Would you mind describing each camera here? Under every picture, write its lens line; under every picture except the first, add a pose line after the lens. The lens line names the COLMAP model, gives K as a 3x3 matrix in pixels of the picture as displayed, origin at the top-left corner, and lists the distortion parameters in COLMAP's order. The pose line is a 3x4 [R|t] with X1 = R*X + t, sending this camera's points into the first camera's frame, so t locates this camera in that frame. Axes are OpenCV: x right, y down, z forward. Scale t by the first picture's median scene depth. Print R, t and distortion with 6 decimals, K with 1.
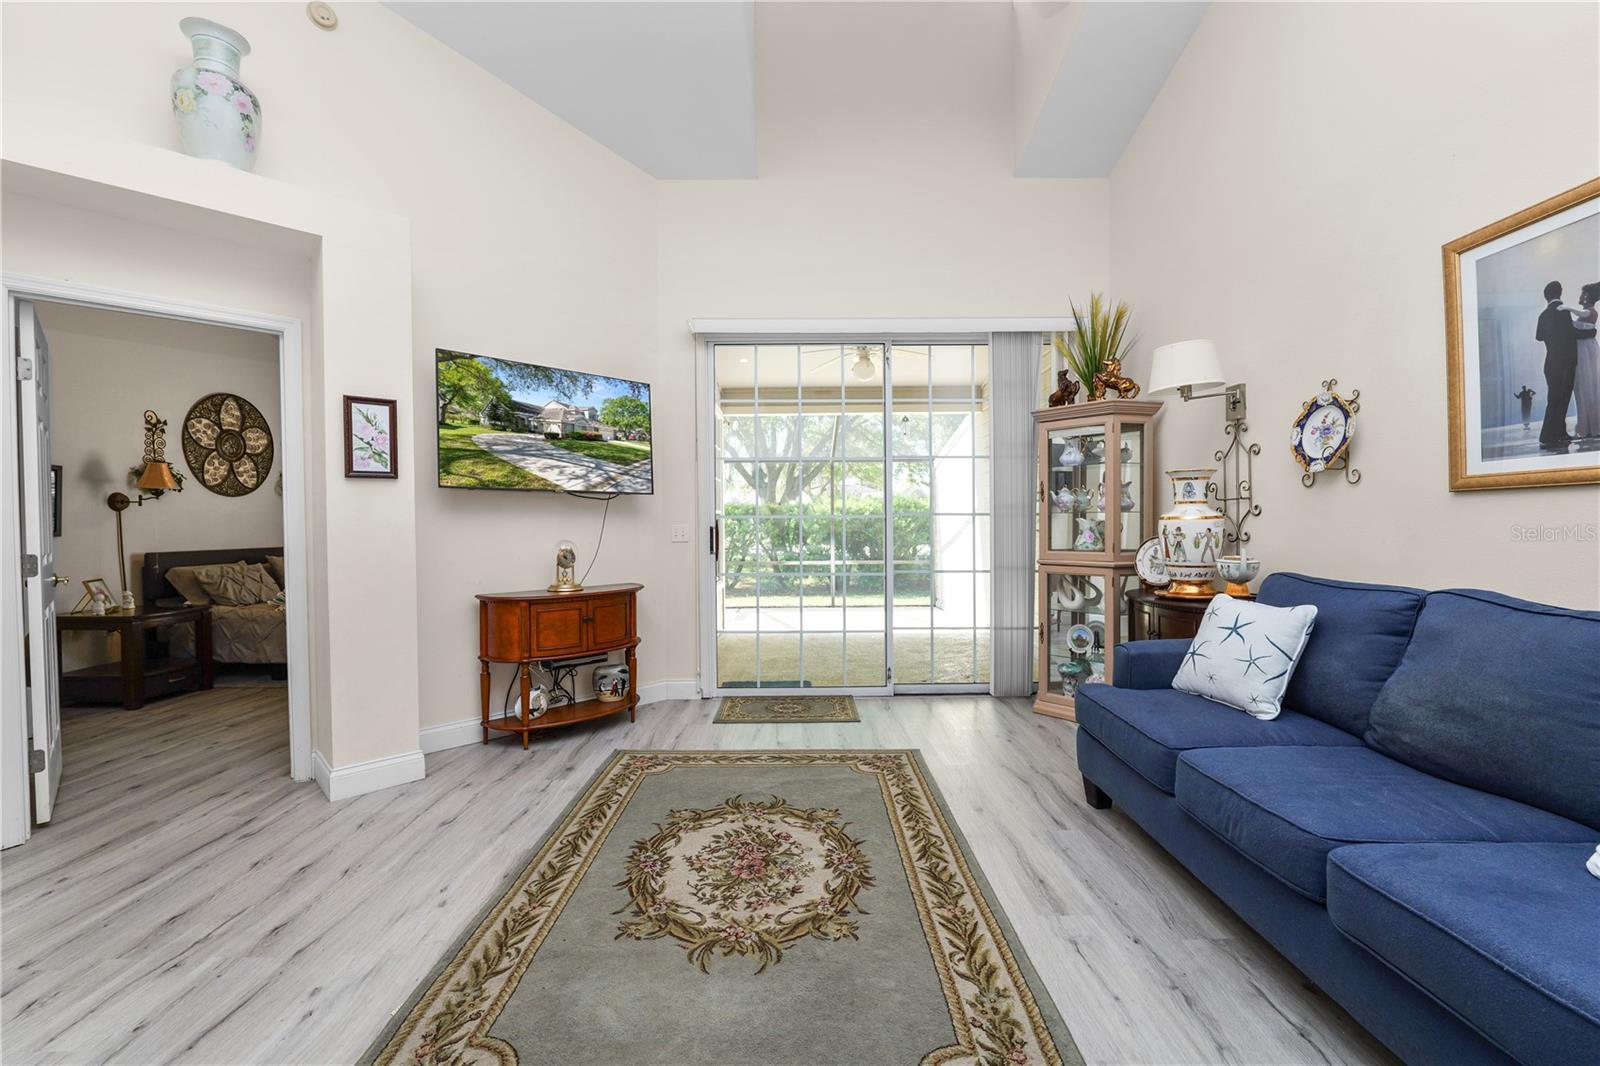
lens RADIAL K [[651.2, 0, 800.0], [0, 651.2, 533.0], [0, 0, 1]] dist [-0.008092, 0.000025]
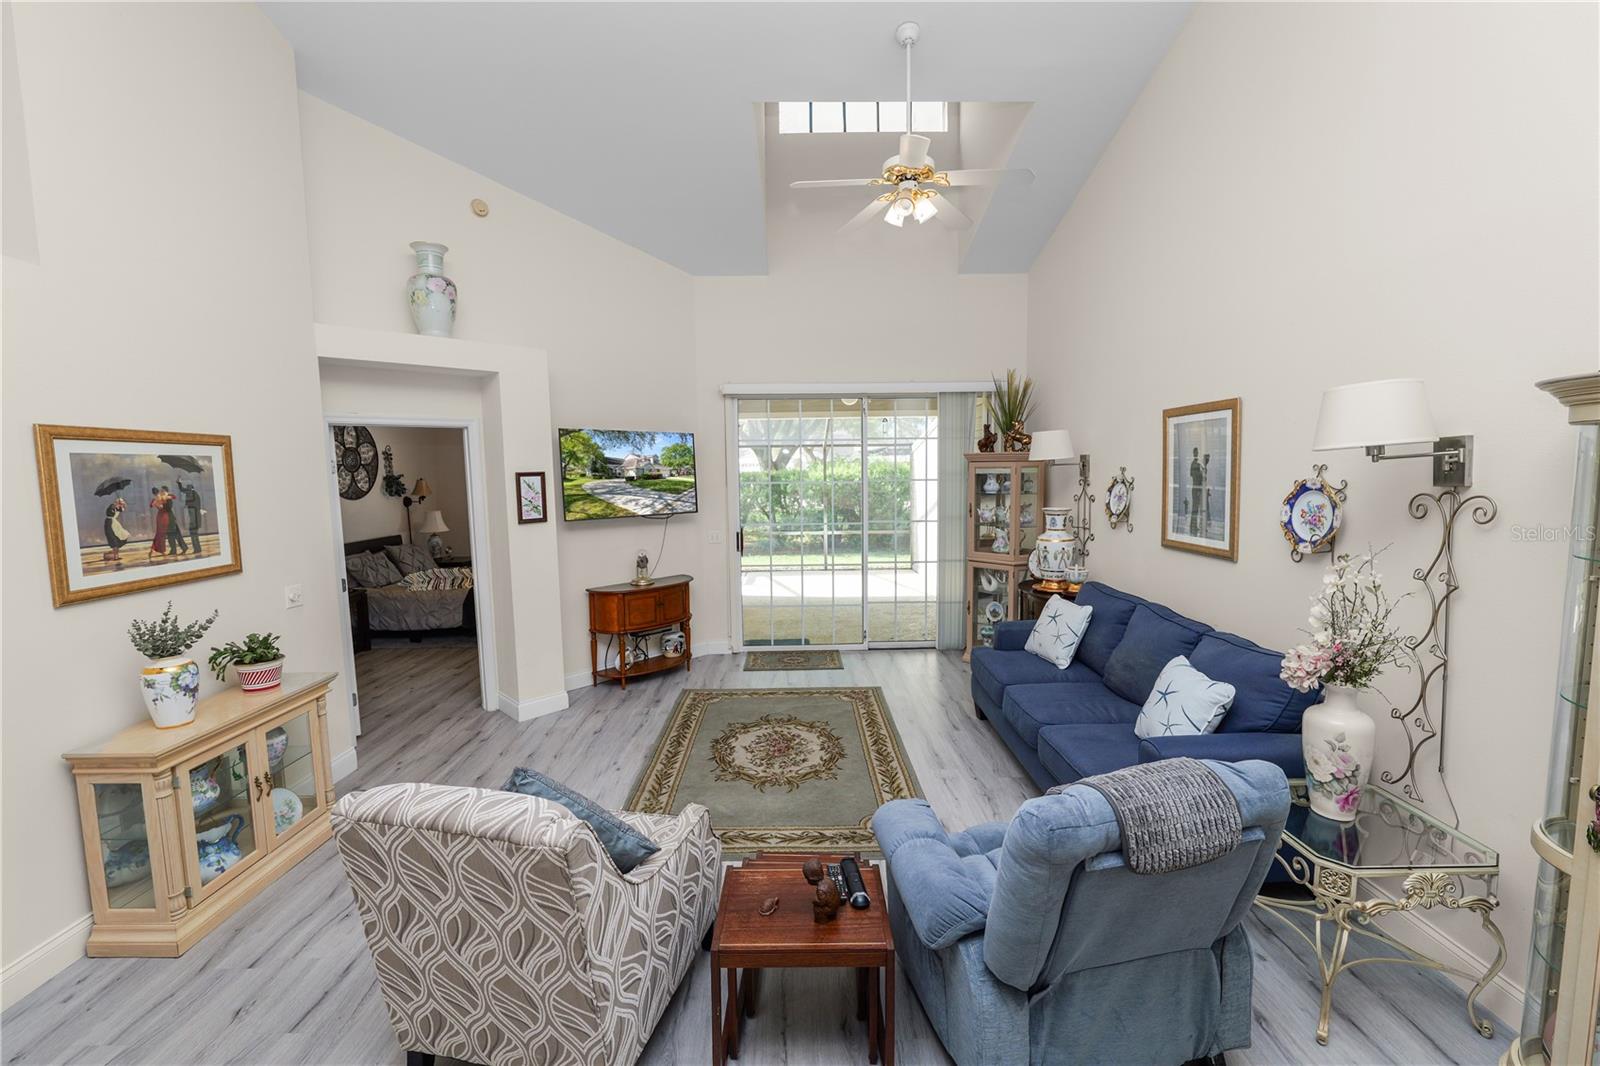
lens RADIAL K [[651.2, 0, 800.0], [0, 651.2, 533.0], [0, 0, 1]] dist [-0.008092, 0.000025]
pose [[0.999921, -0.008096, 0.009659, -0.020695], [0.007237, 0.996274, 0.085943, -0.166577], [-0.010319, -0.085866, 0.996253, -0.510256]]
